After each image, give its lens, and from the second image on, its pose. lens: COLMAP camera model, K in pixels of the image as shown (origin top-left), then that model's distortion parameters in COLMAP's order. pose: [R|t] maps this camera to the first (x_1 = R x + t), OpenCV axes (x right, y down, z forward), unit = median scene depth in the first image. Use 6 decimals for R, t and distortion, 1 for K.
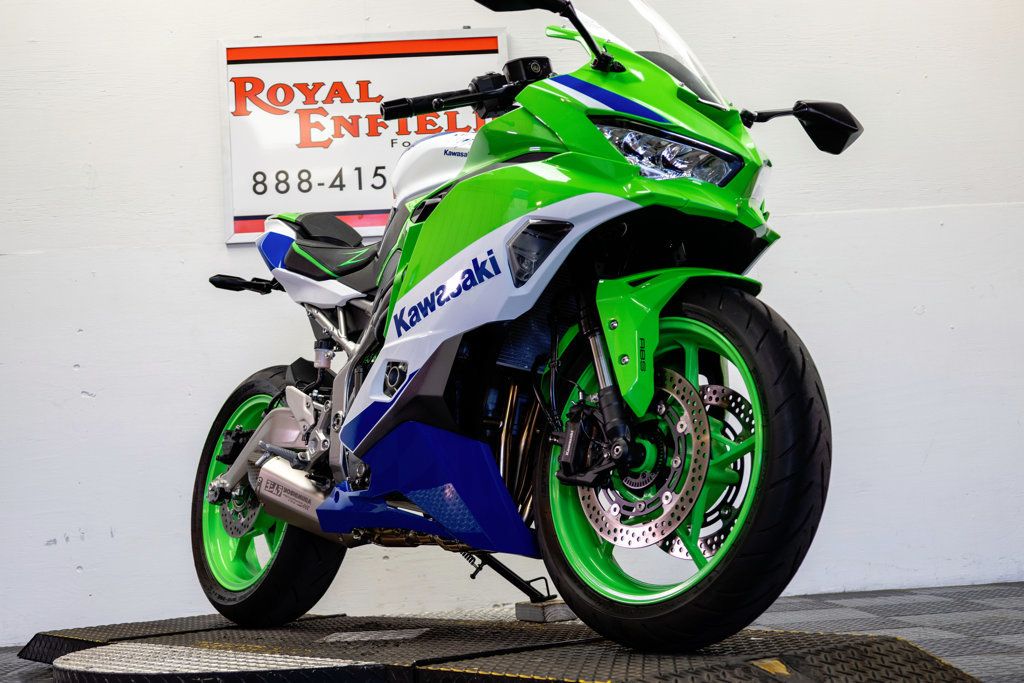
lens RADIAL K [[1467.4, 0, 512.0], [0, 1467.4, 341.5], [0, 0, 1]] dist [0.013806, 0.021905]
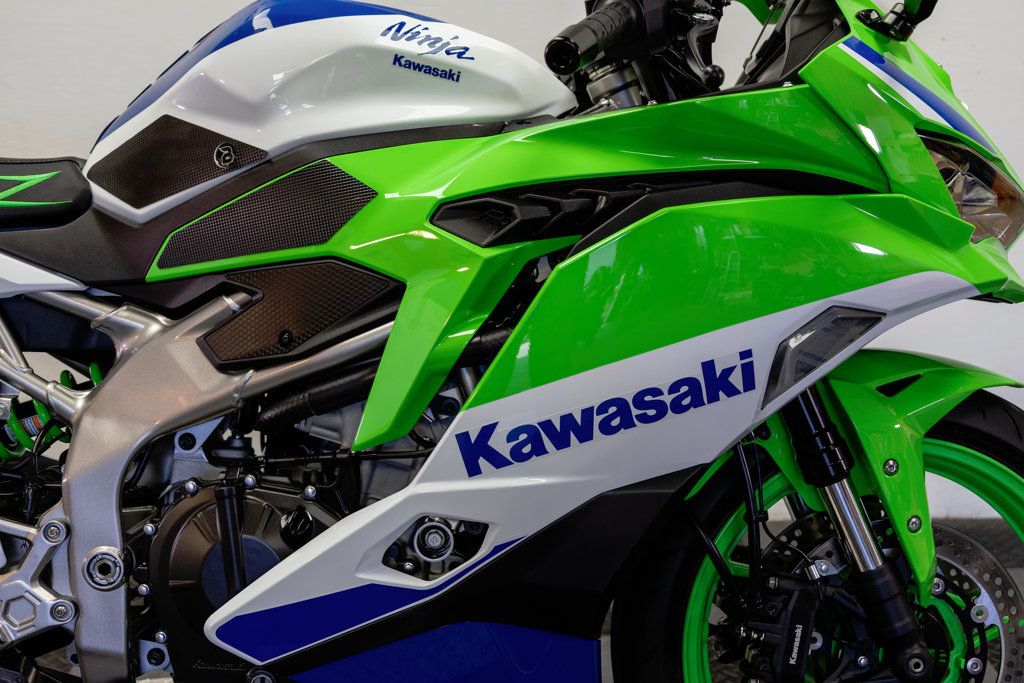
lens RADIAL K [[1467.4, 0, 512.0], [0, 1467.4, 341.5], [0, 0, 1]] dist [0.013806, 0.021905]
pose [[0.585641, -0.118008, 0.801934, -0.493533], [-0.131856, 0.962298, 0.237899, -0.179219], [-0.799774, -0.245063, 0.548001, 0.739537]]
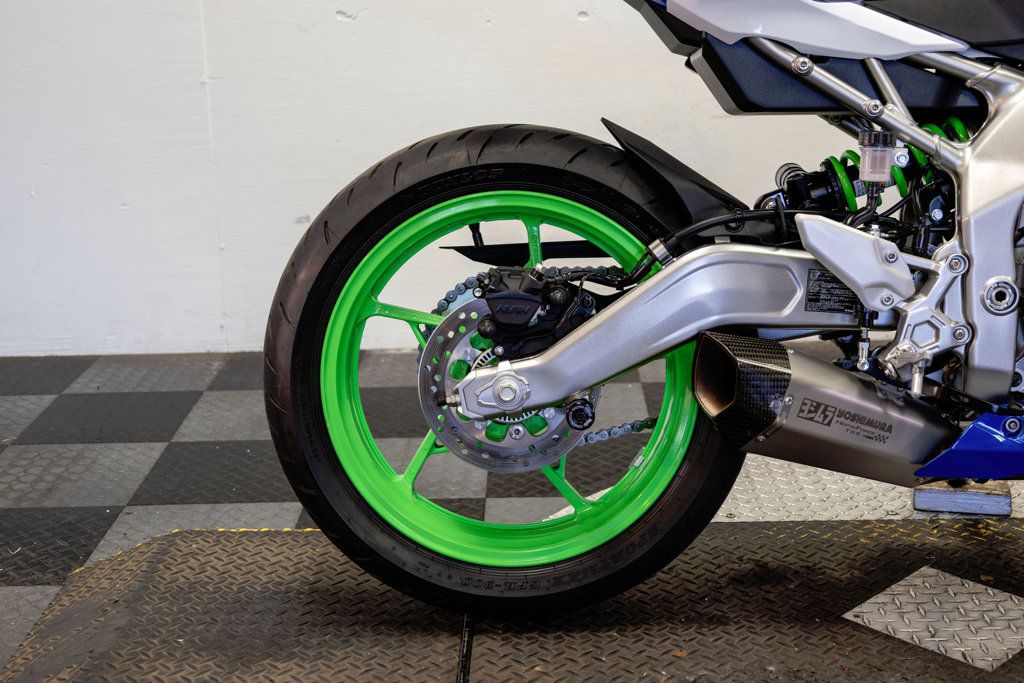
lens RADIAL K [[1467.4, 0, 512.0], [0, 1467.4, 341.5], [0, 0, 1]] dist [0.013806, 0.021905]
pose [[0.598418, -0.180989, 0.780474, -0.778843], [-0.108940, 0.946721, 0.303069, -0.090850], [-0.793743, -0.266386, 0.546818, 0.970315]]
